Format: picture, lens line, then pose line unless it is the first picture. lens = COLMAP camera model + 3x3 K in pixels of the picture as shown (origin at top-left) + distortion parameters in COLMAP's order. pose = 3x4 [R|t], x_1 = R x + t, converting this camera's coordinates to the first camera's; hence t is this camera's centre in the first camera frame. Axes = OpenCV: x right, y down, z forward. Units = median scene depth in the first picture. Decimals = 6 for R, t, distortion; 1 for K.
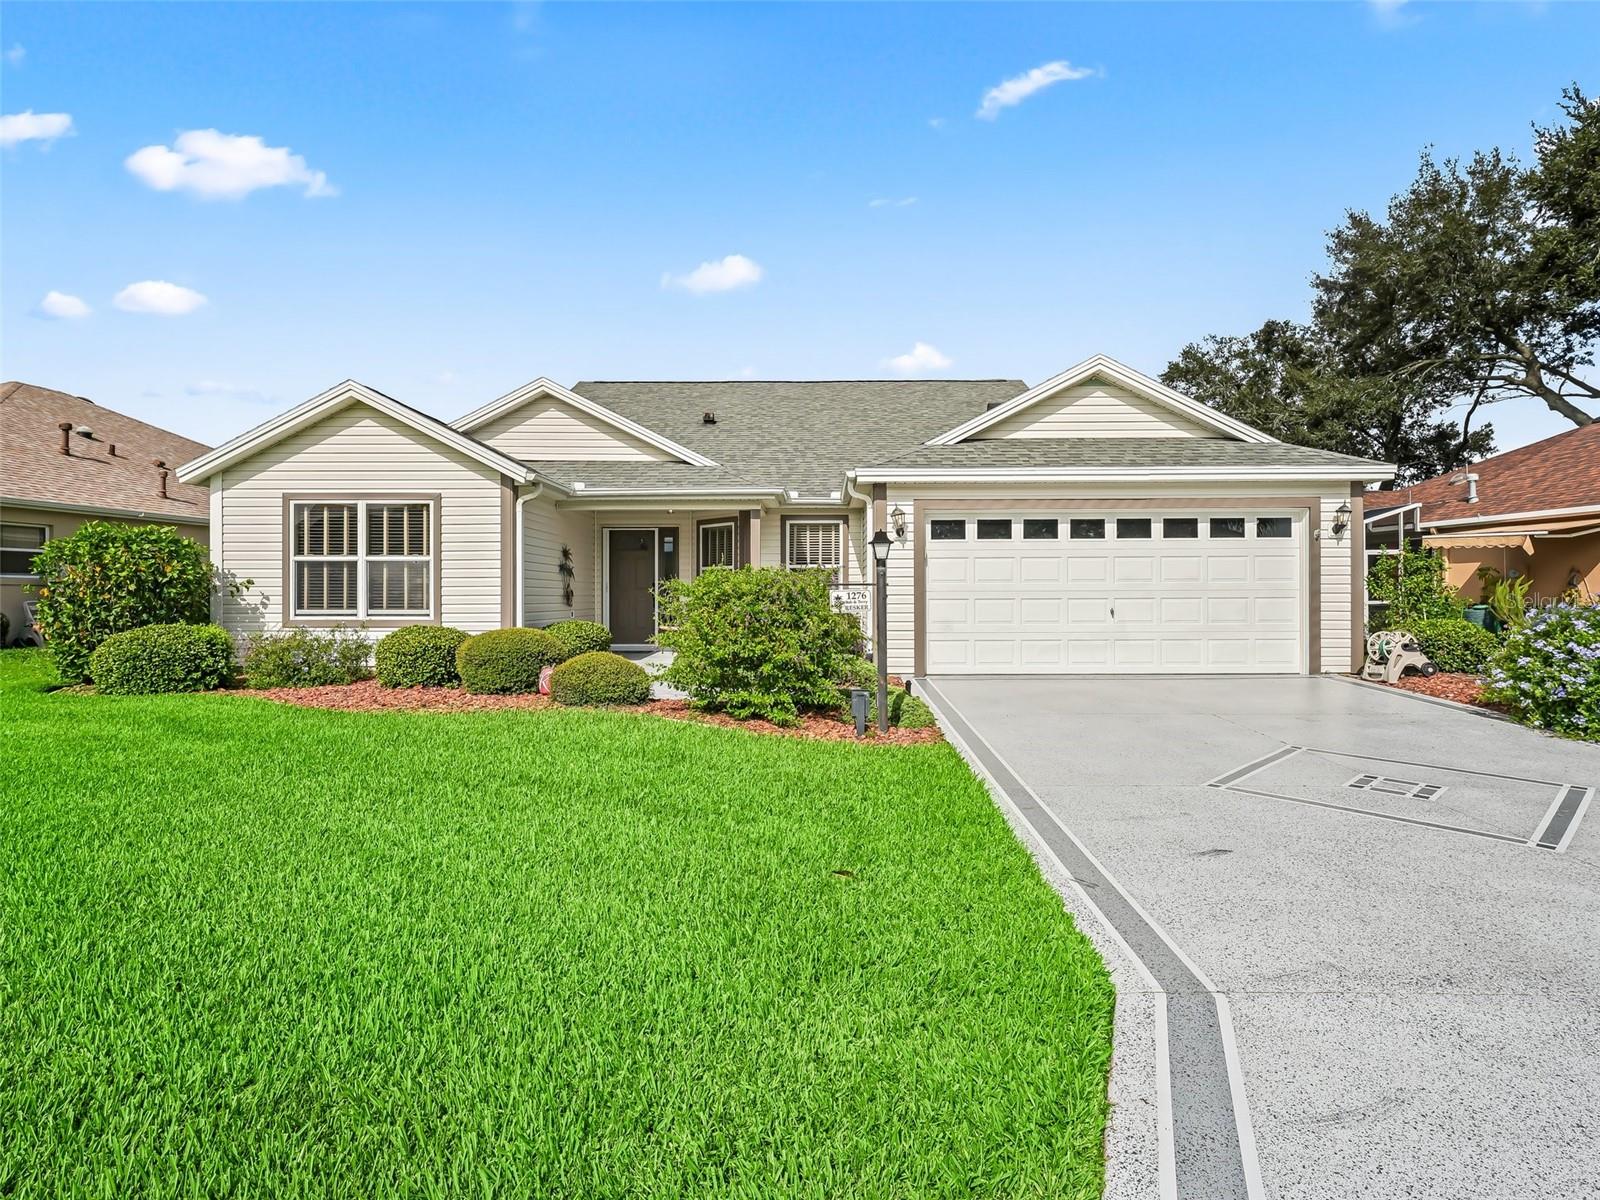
lens RADIAL K [[869.5, 0, 800.0], [0, 869.5, 600.0], [0, 0, 1]] dist [0.013110, 0.001241]
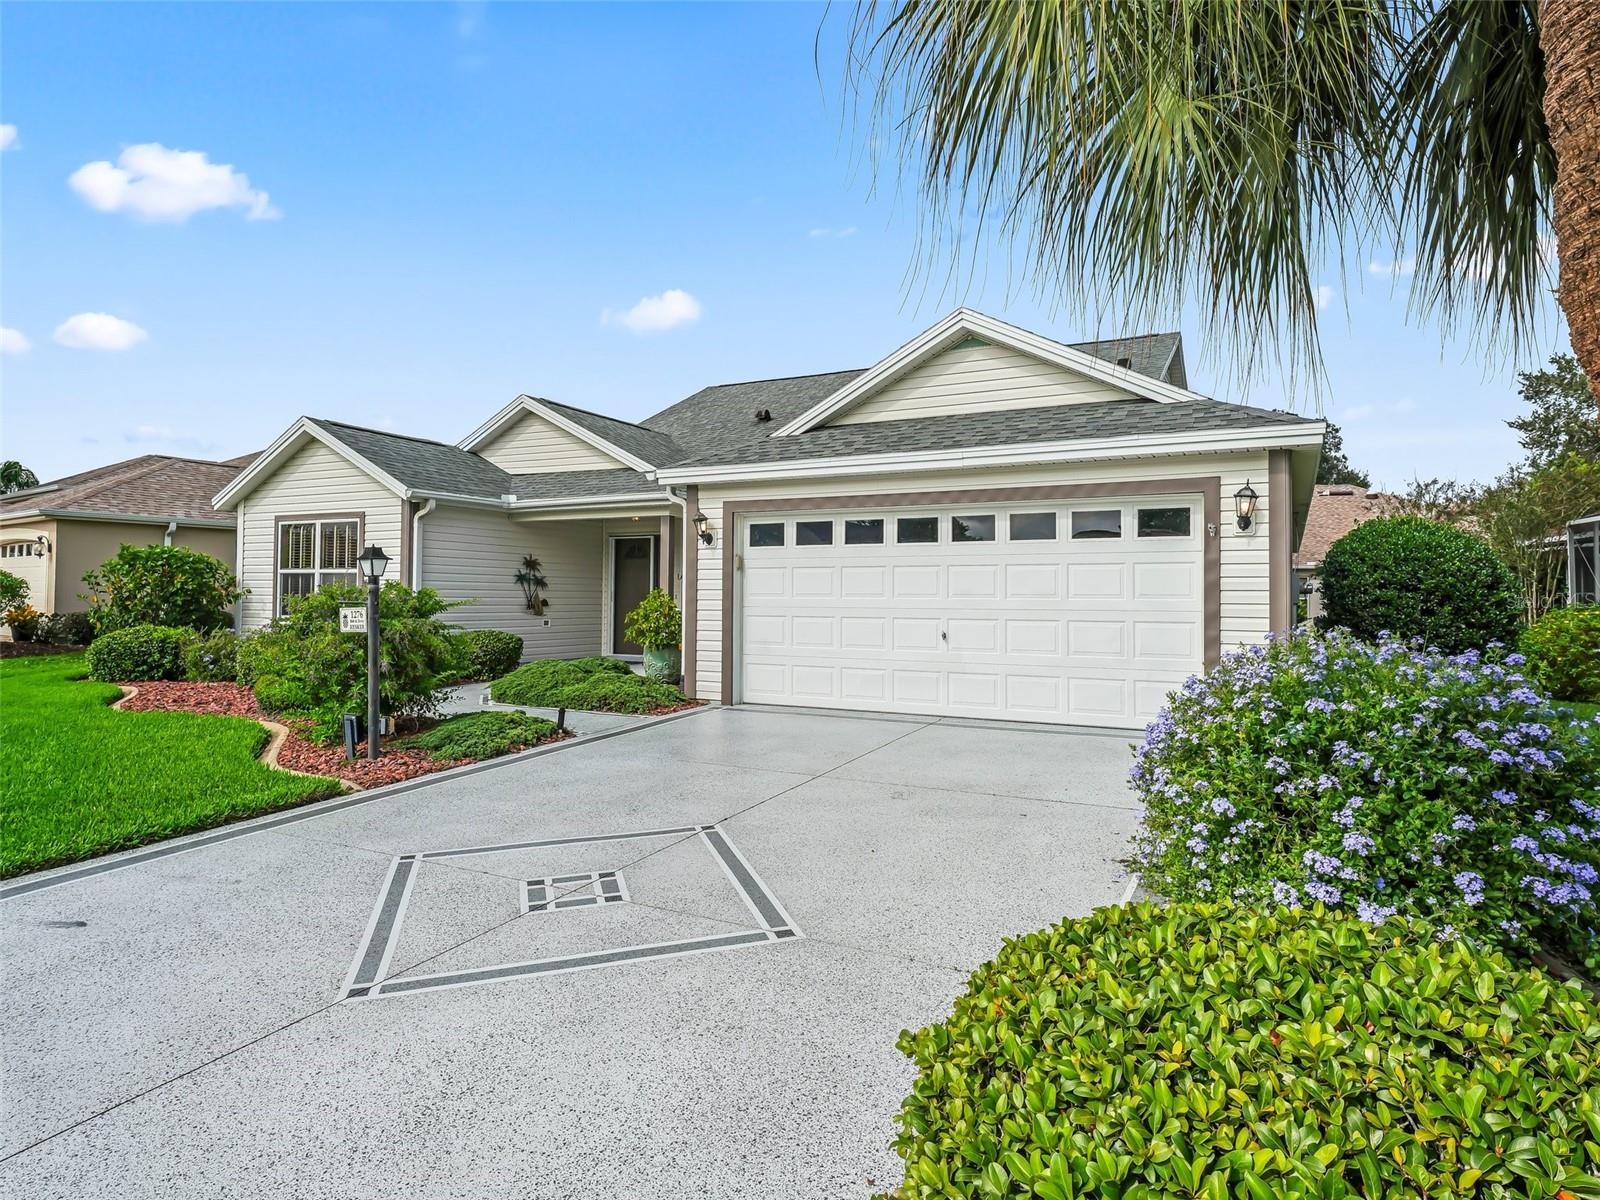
lens RADIAL K [[973.3, 0, 800.0], [0, 973.3, 600.0], [0, 0, 1]] dist [0.038915, 0.000120]
pose [[0.882446, 0.009763, -0.470312, 0.649782], [-0.011915, 0.999928, -0.001599, -0.015749], [0.470262, 0.007015, 0.882499, 0.166943]]
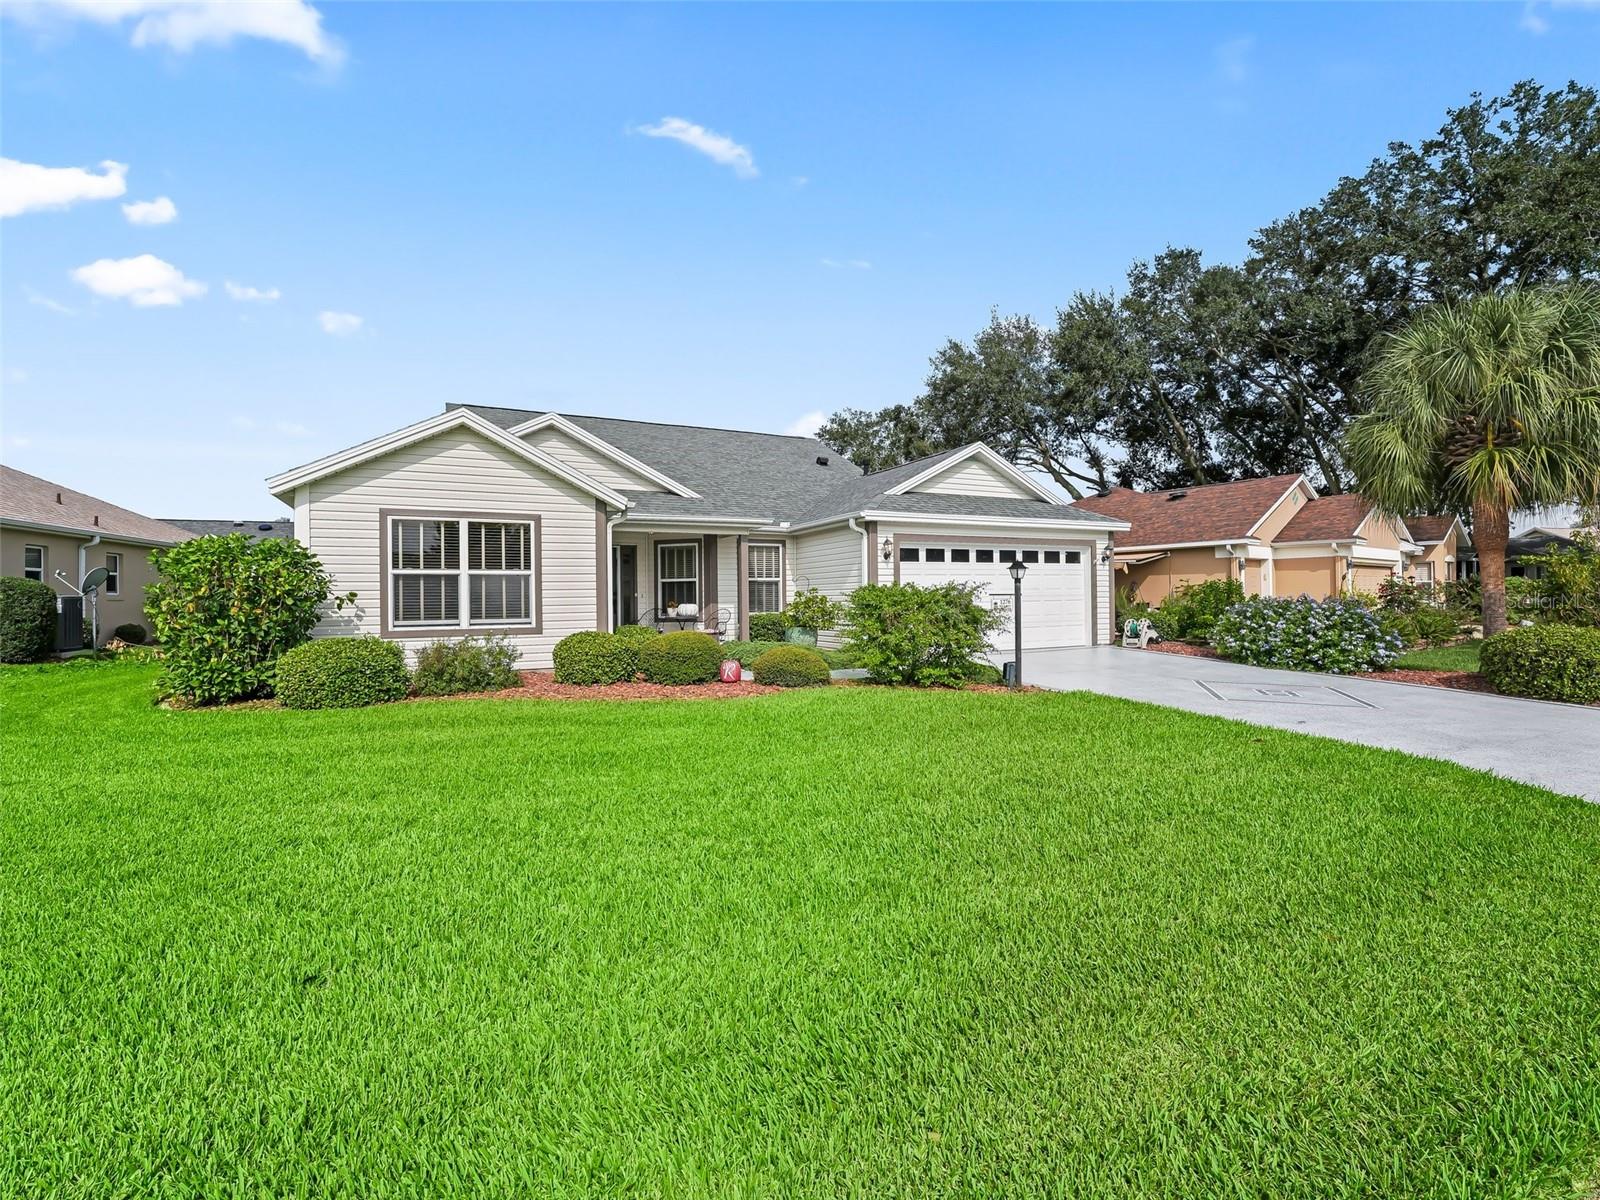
lens RADIAL K [[754.3, 0, 800.0], [0, 754.3, 600.0], [0, 0, 1]] dist [-0.002050, -0.000187]
pose [[0.885894, -0.009856, 0.463784, -0.564592], [0.012540, 0.999918, -0.002703, -0.005498], [-0.463719, 0.008210, 0.885944, -0.017068]]
